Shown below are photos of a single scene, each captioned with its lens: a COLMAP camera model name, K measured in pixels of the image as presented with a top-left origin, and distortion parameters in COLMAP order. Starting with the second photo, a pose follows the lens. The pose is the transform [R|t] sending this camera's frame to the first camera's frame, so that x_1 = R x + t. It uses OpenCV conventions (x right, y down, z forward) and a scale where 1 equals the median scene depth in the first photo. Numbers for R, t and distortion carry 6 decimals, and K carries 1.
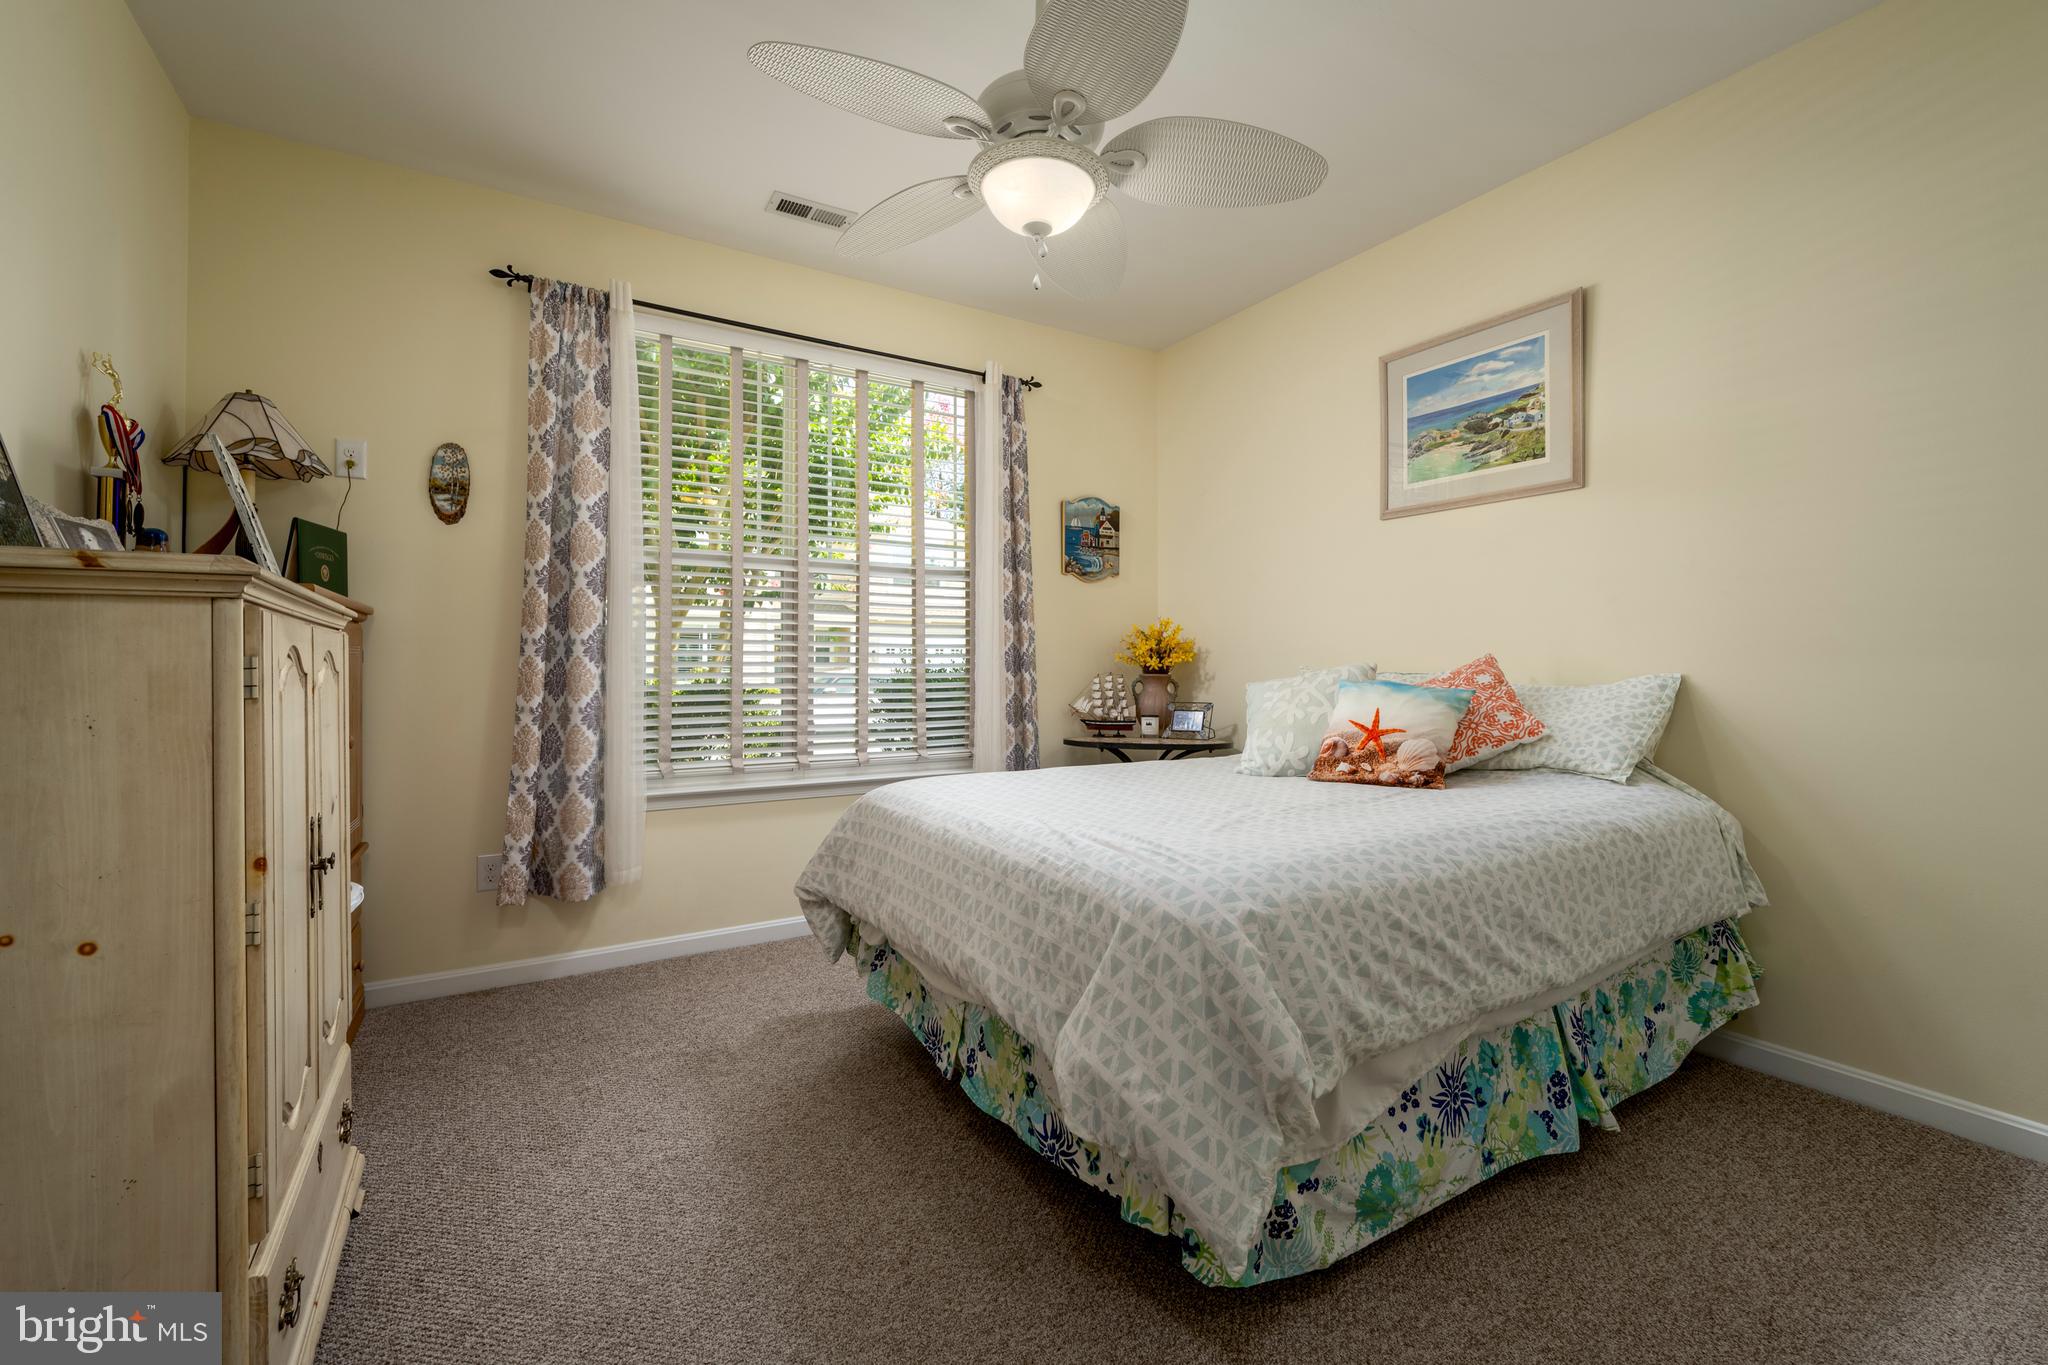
lens RADIAL K [[868.6, 0, 1023.2], [0, 868.6, 679.6], [0, 0, 1]] dist [0.004282, -0.000407]
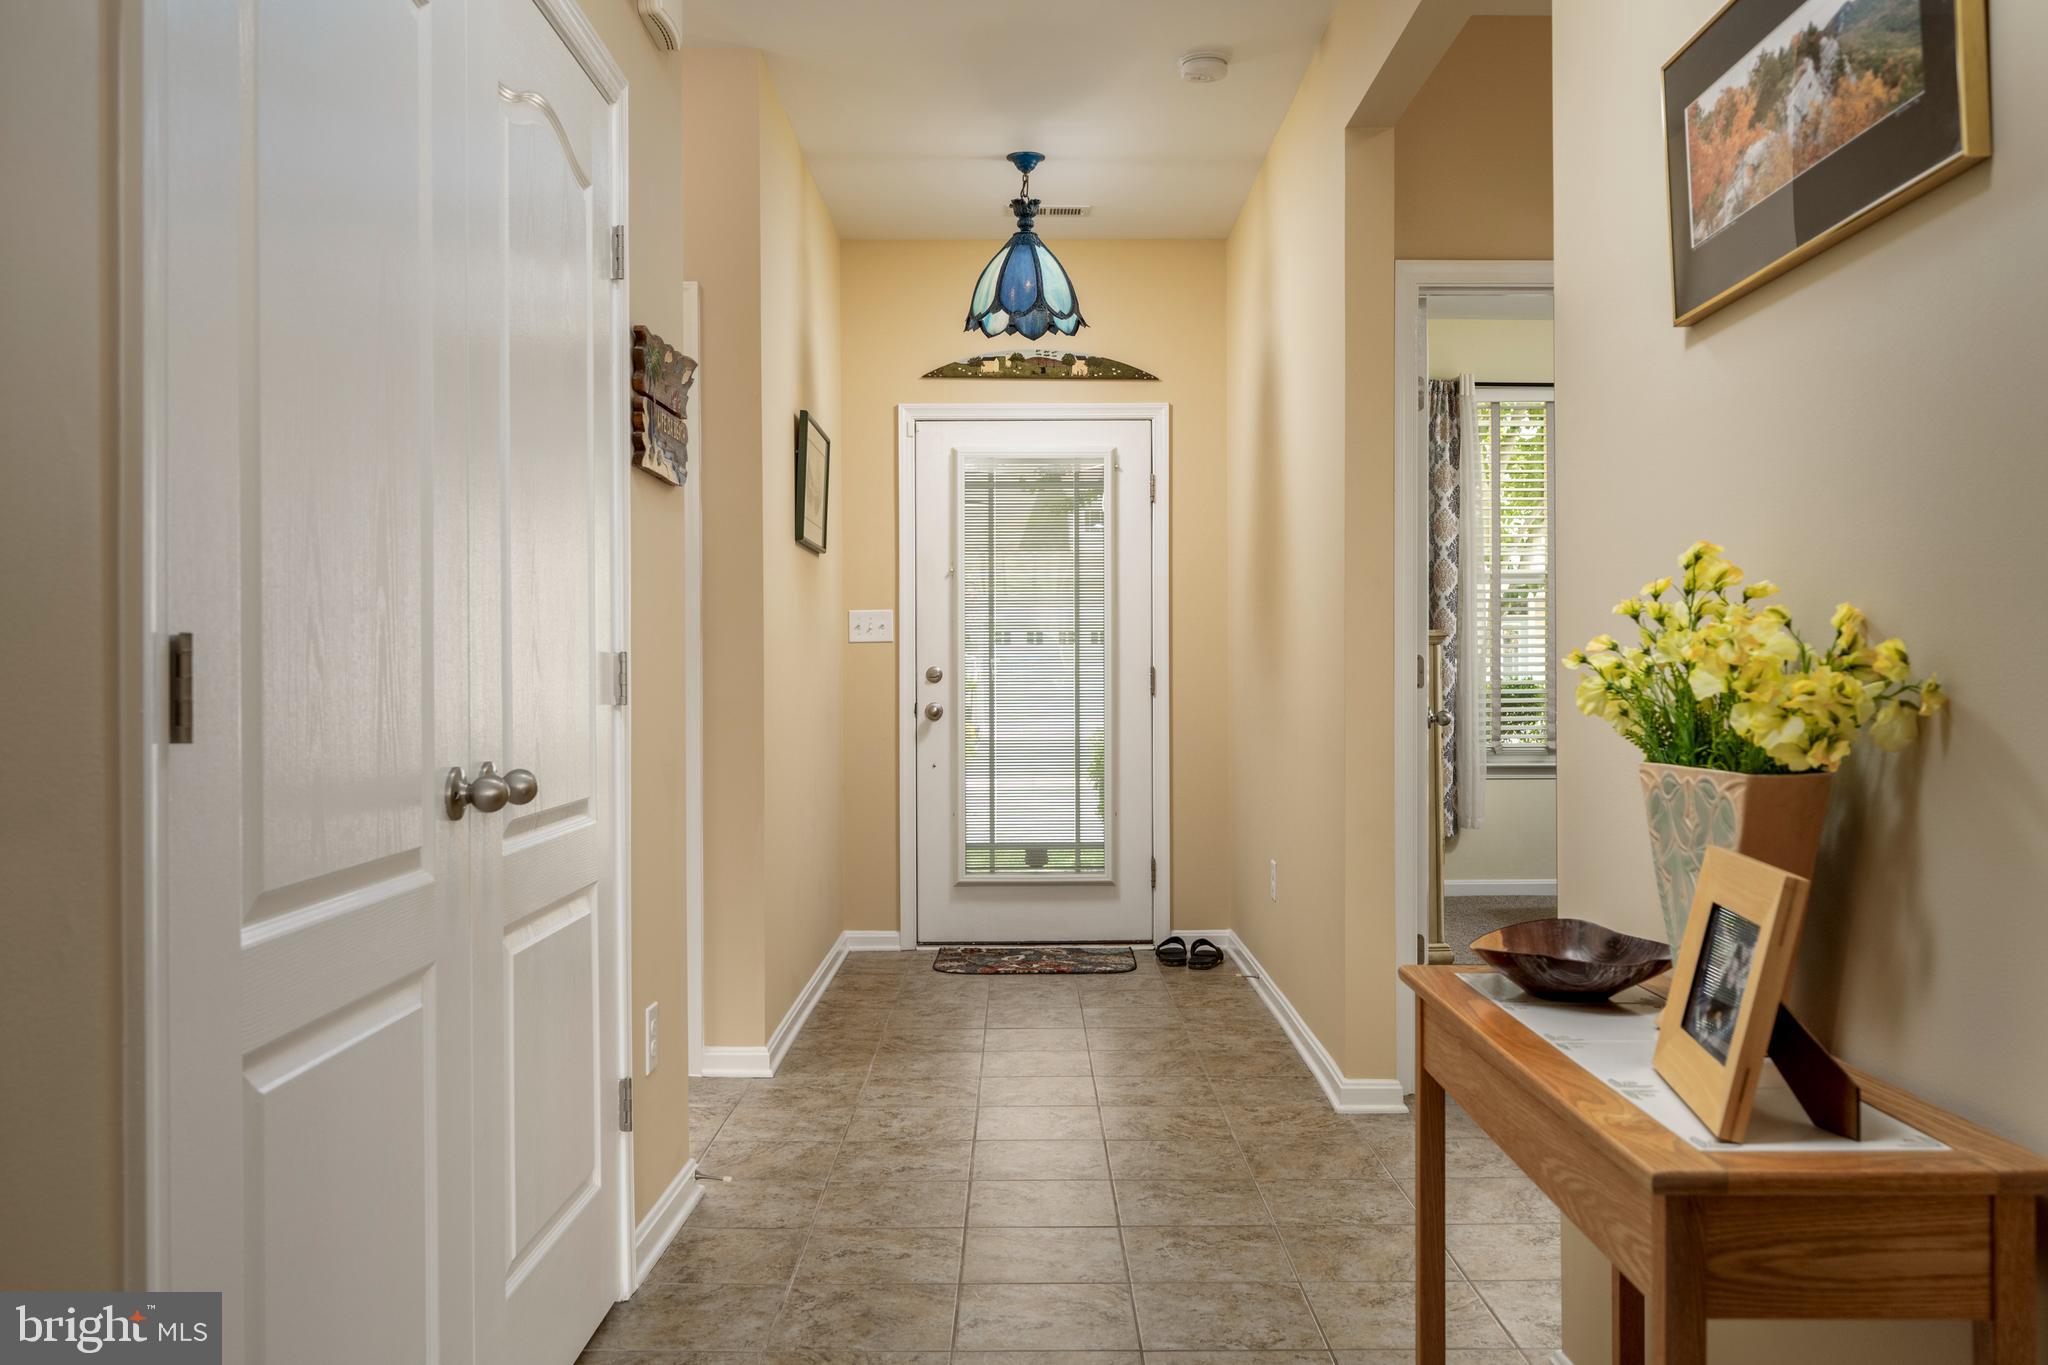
lens RADIAL K [[1647.9, 0, 1024.4], [0, 1647.9, 679.0], [0, 0, 1]] dist [0.004411, 0.000556]
pose [[0.850014, 0.002849, -0.526753, 0.281232], [-0.002506, 0.999996, 0.001364, 0.002942], [0.526754, 0.000161, 0.850018, -1.472679]]
